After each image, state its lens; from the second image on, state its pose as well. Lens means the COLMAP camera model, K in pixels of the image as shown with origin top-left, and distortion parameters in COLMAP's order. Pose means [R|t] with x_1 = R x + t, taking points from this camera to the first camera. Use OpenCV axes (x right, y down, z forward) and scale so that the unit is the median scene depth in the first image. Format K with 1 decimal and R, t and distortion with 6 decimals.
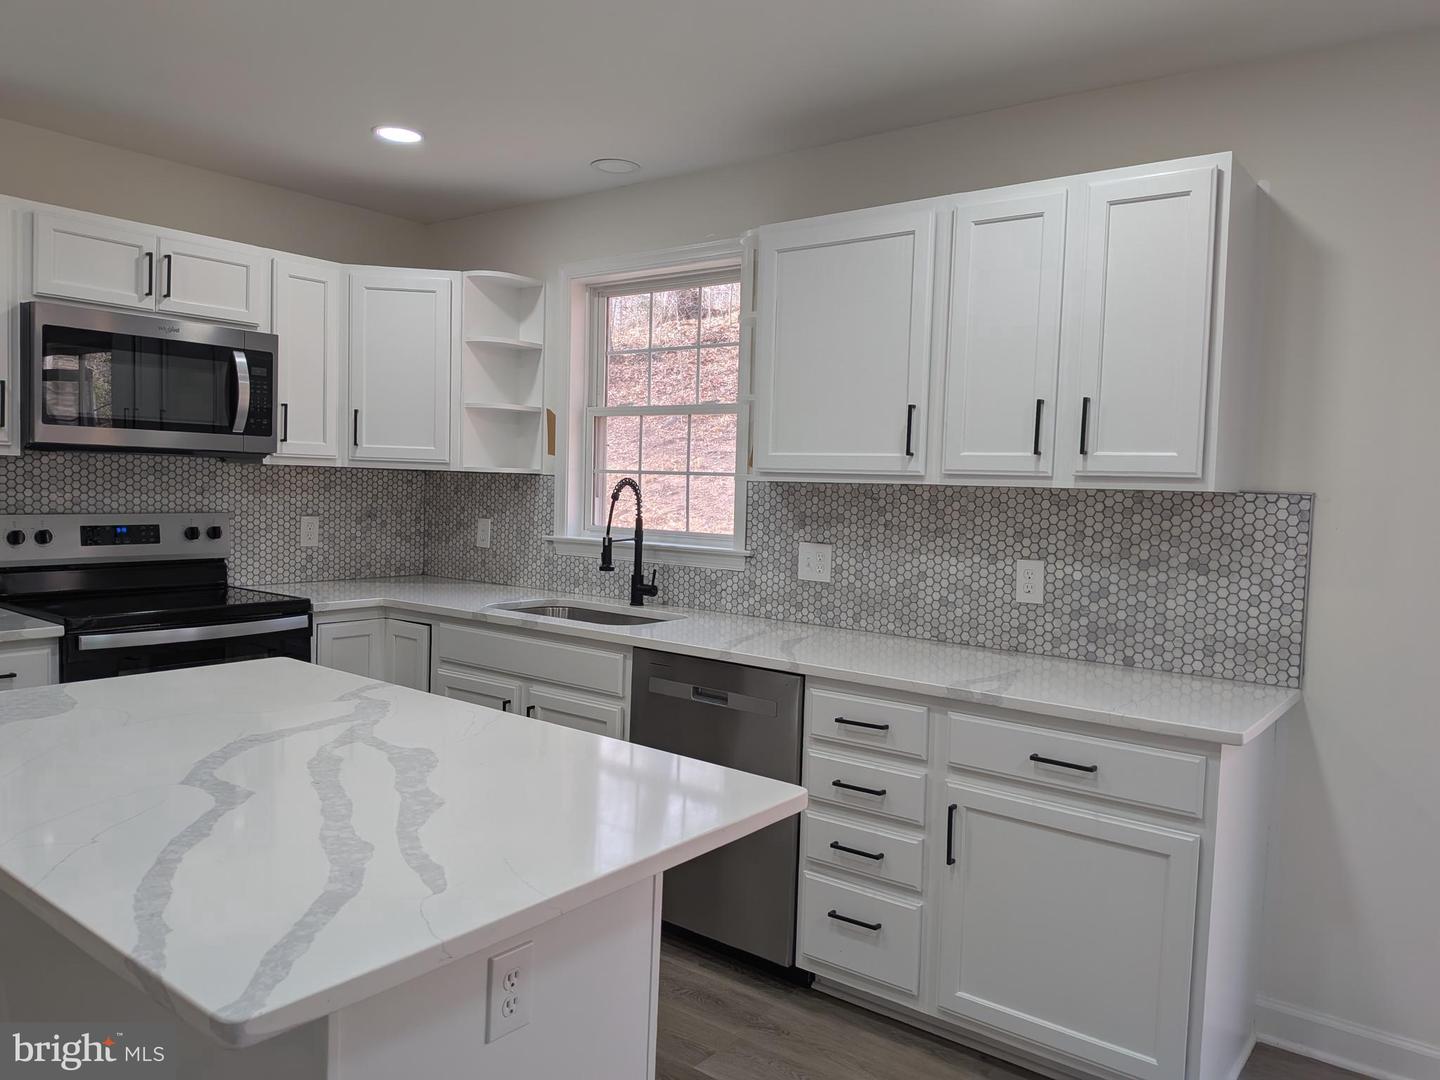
lens RADIAL K [[1028.4, 0, 727.6], [0, 1028.4, 540.8], [0, 0, 1]] dist [0.054337, -0.091341]
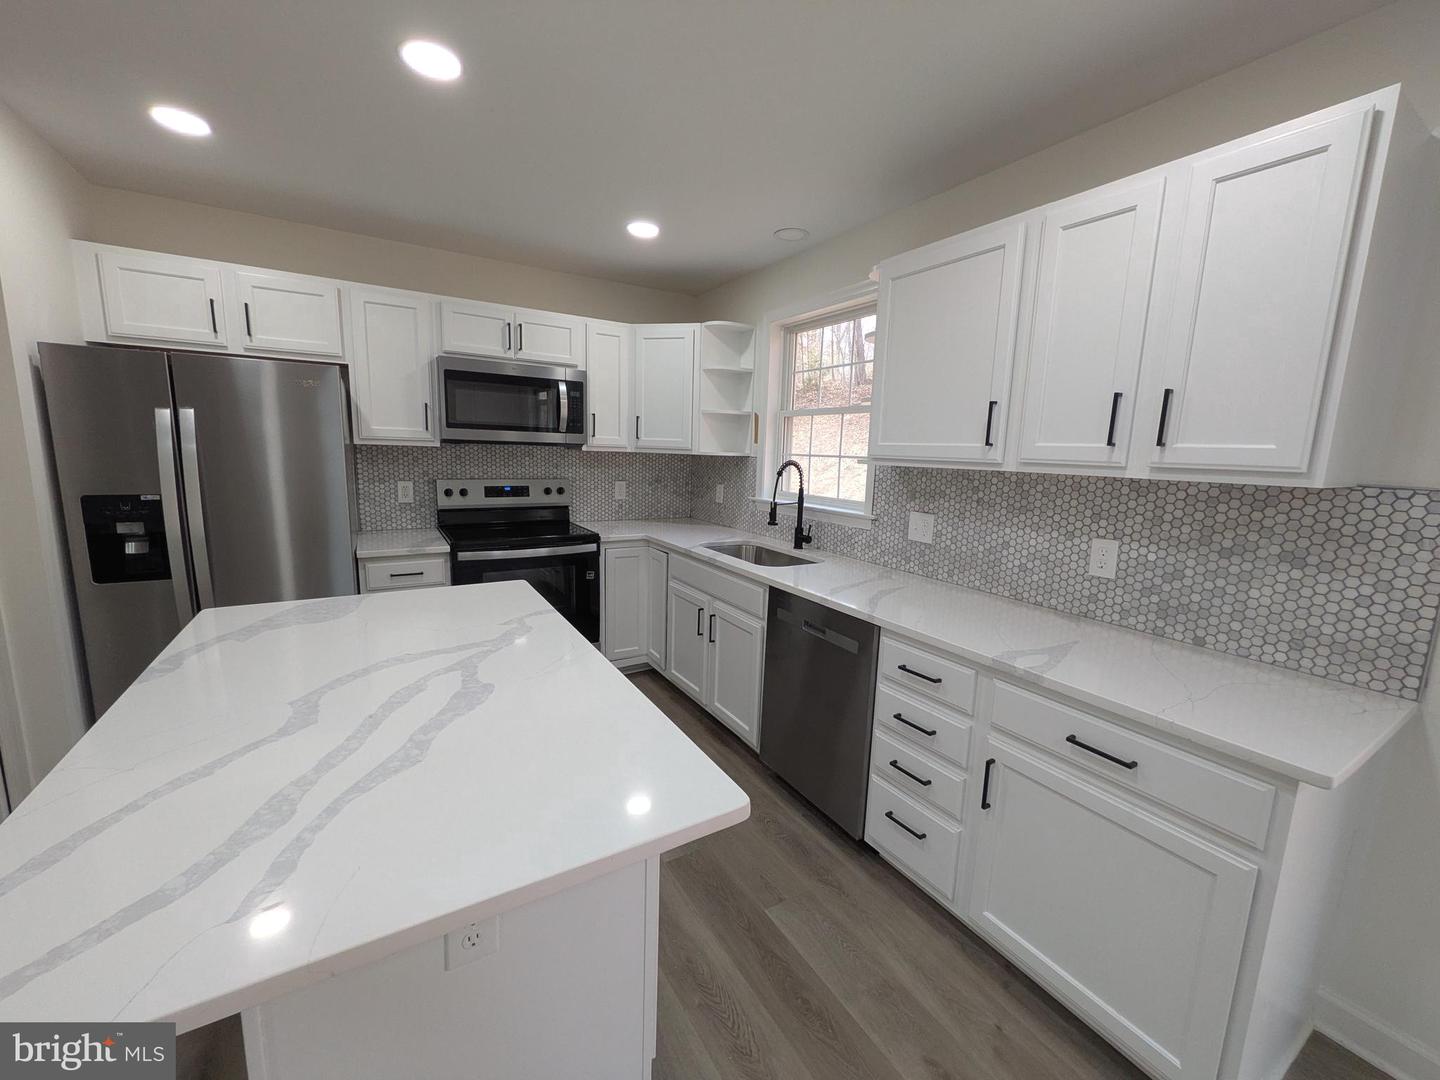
lens RADIAL K [[571.2, 0, 726.3], [0, 571.2, 537.9], [0, 0, 1]] dist [-0.003597, 0.001400]
pose [[0.934252, 0.054597, -0.352408, 0.108652], [-0.023582, 0.995506, 0.091713, -0.025900], [0.355832, -0.077372, 0.931342, 0.235409]]
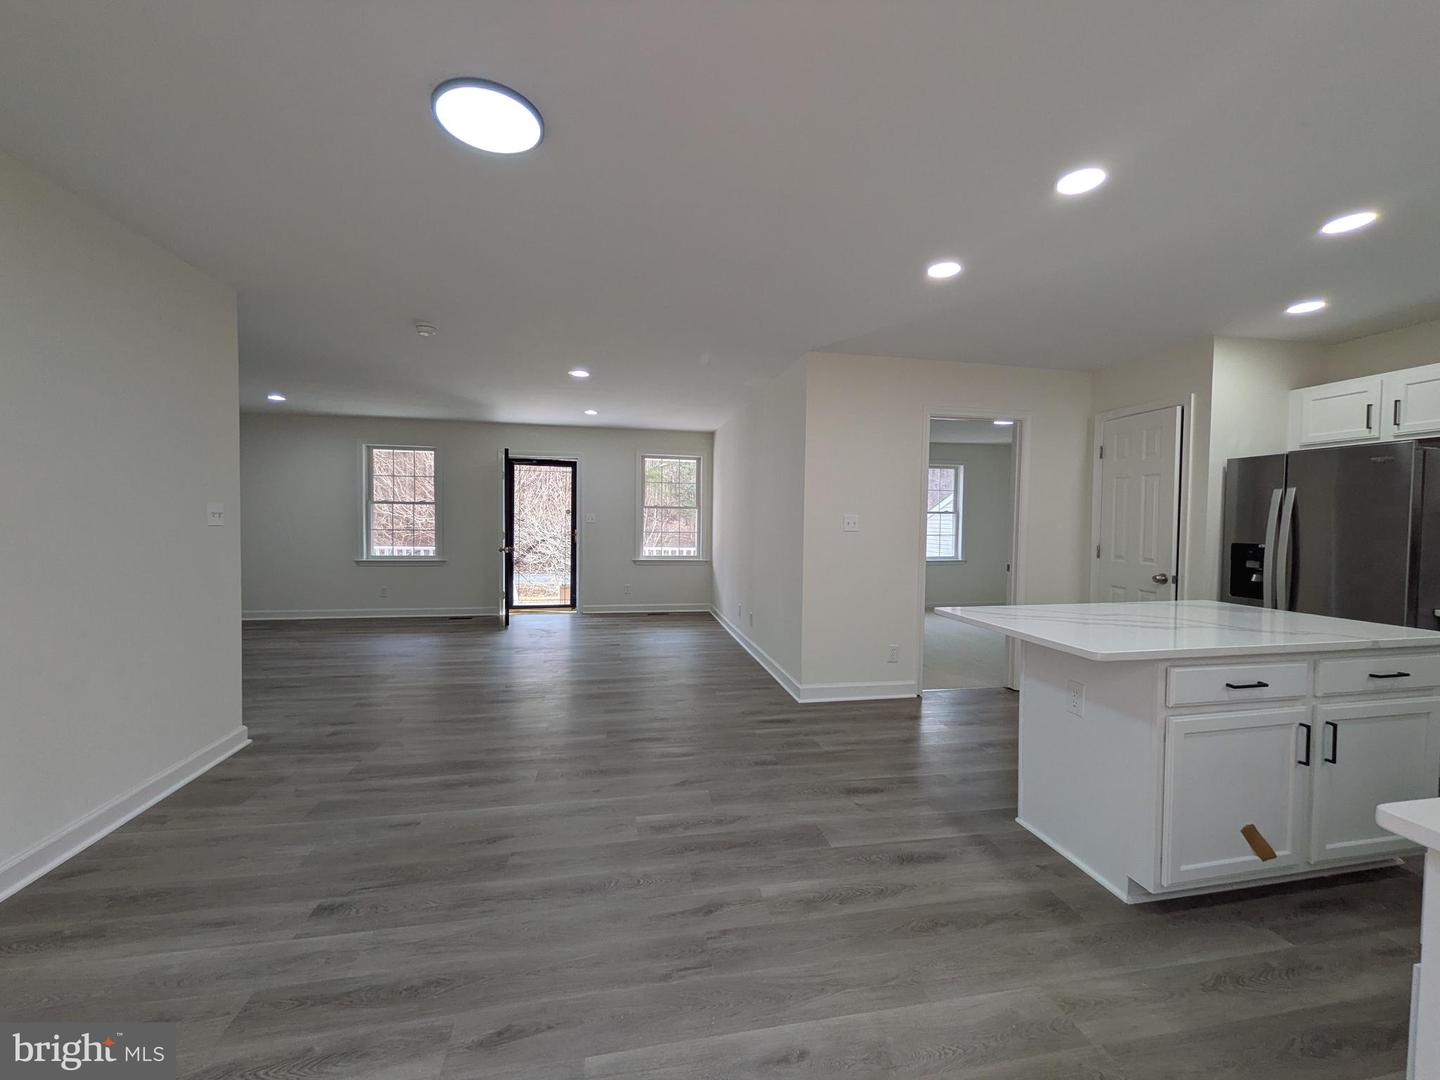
lens RADIAL K [[571.2, 0, 725.5], [0, 571.2, 541.1], [0, 0, 1]] dist [-0.003597, 0.001400]
pose [[-0.661072, -0.010753, -0.750245, 0.637572], [-0.074569, 0.995889, 0.051432, 0.011399], [0.746608, 0.089946, -0.659156, 0.541602]]
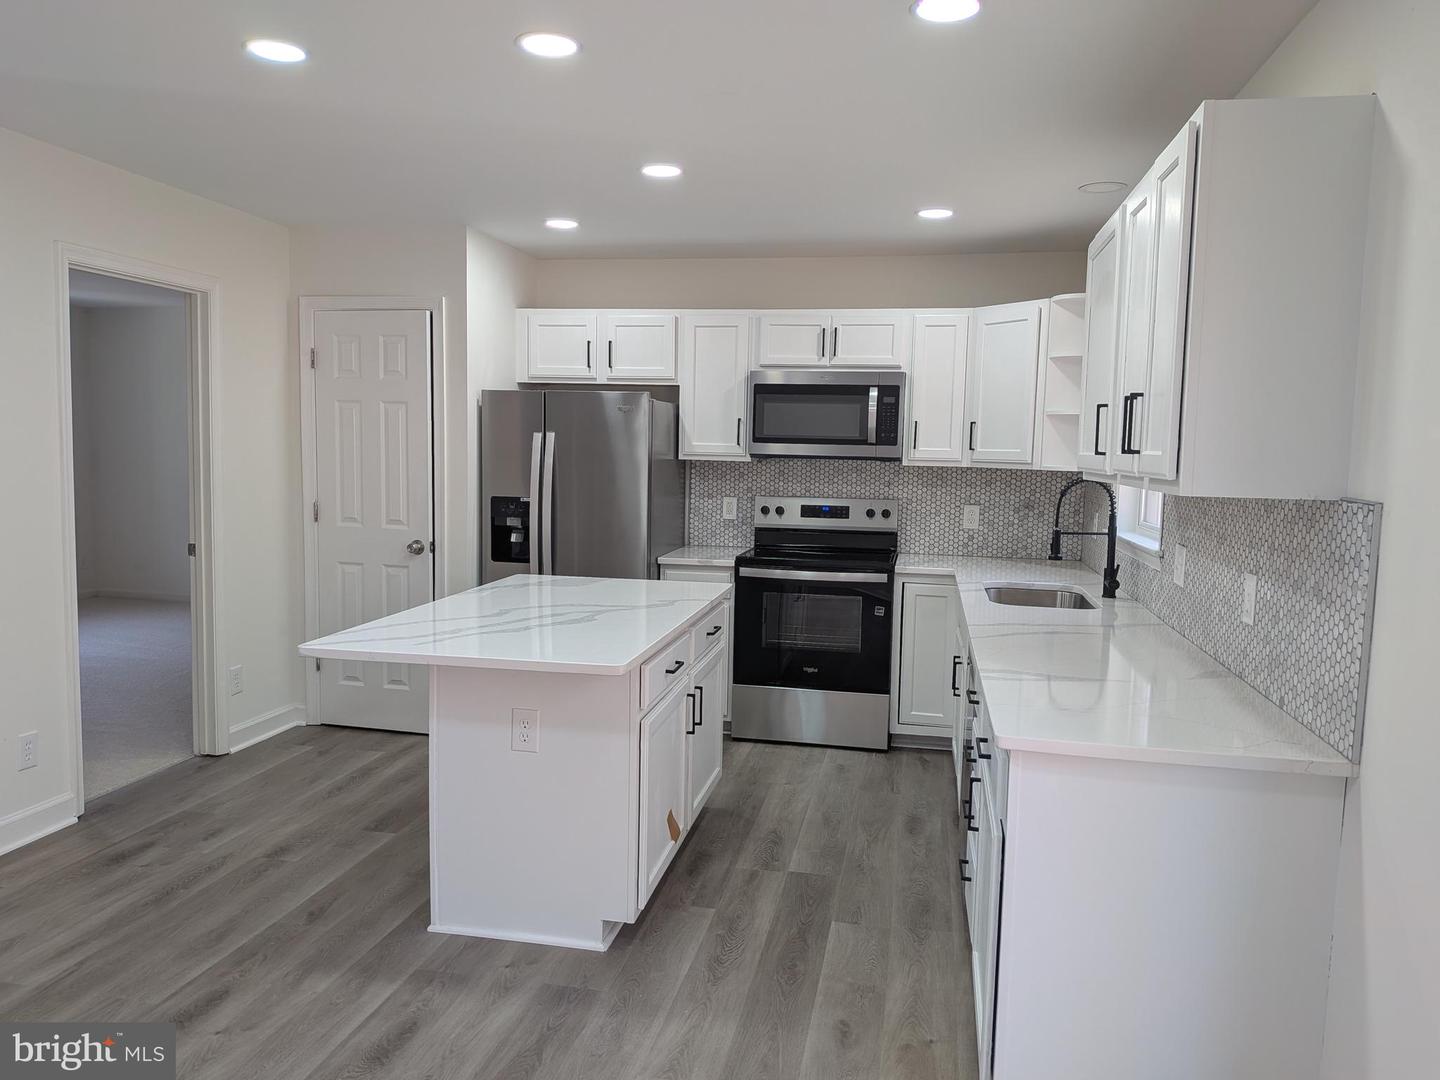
lens RADIAL K [[1028.4, 0, 720.9], [0, 1028.4, 539.7], [0, 0, 1]] dist [0.054337, -0.091341]
pose [[0.442001, 0.060727, -0.894956, 0.744817], [-0.059116, 0.997509, 0.038490, -0.014522], [0.895064, 0.035894, 0.444490, 0.188741]]
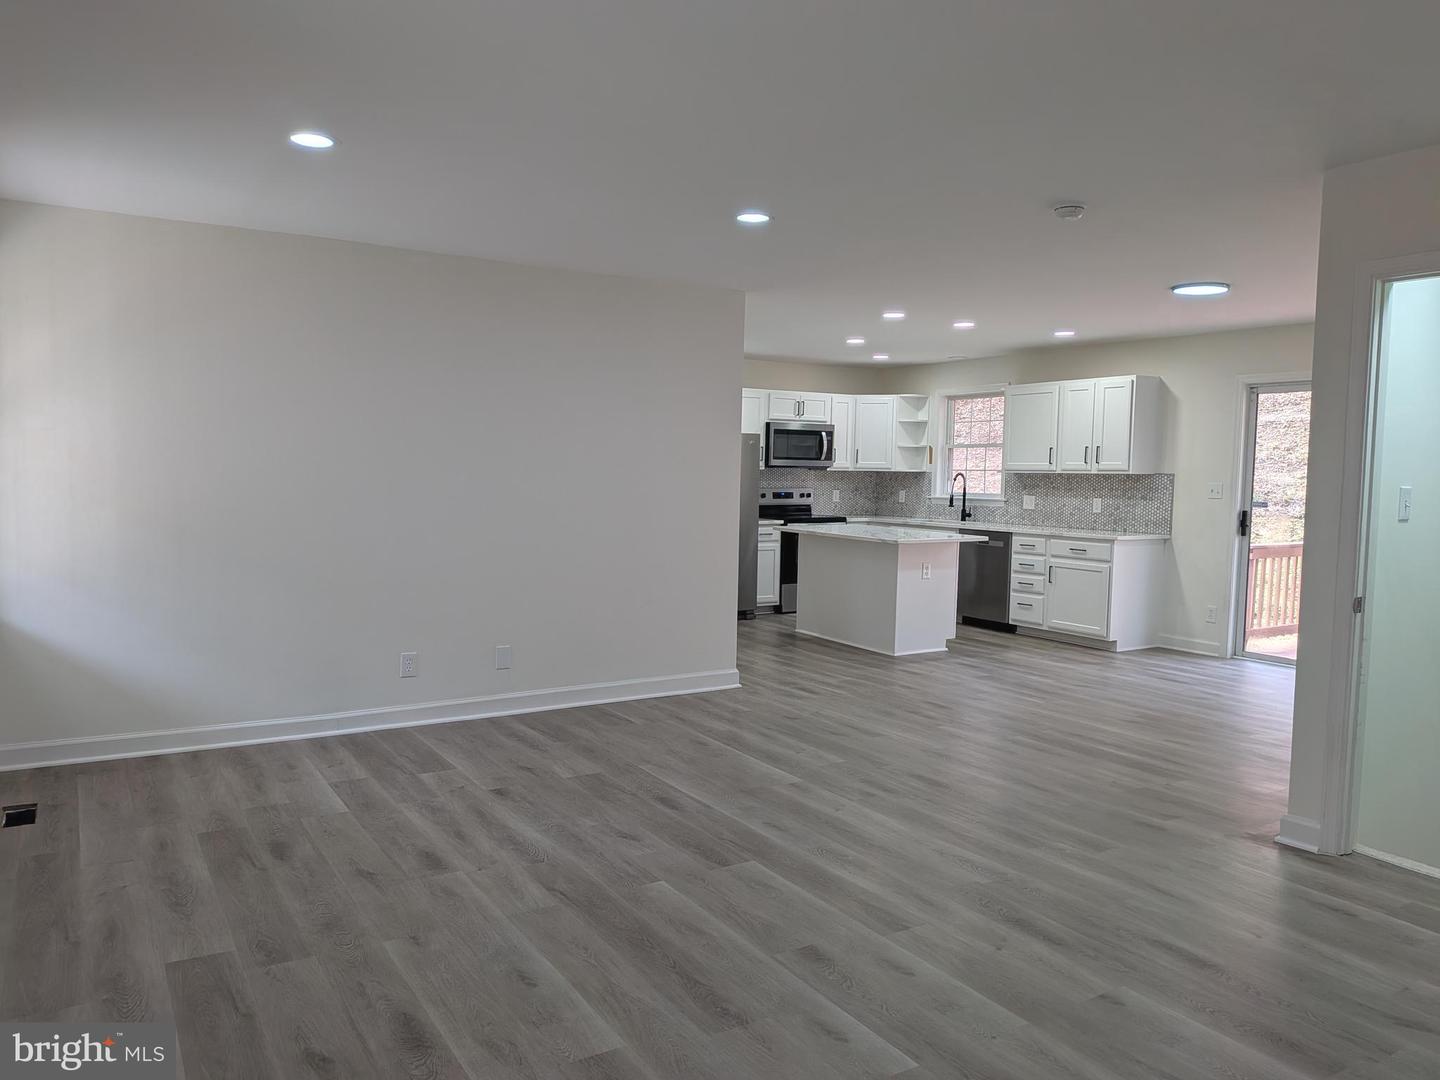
lens RADIAL K [[1028.4, 0, 708.5], [0, 1028.4, 552.8], [0, 0, 1]] dist [0.054337, -0.091341]
pose [[0.933564, 0.010275, -0.358264, 0.272884], [-0.004459, 0.999845, 0.017056, 0.111267], [0.358384, -0.014326, 0.933464, -1.860389]]
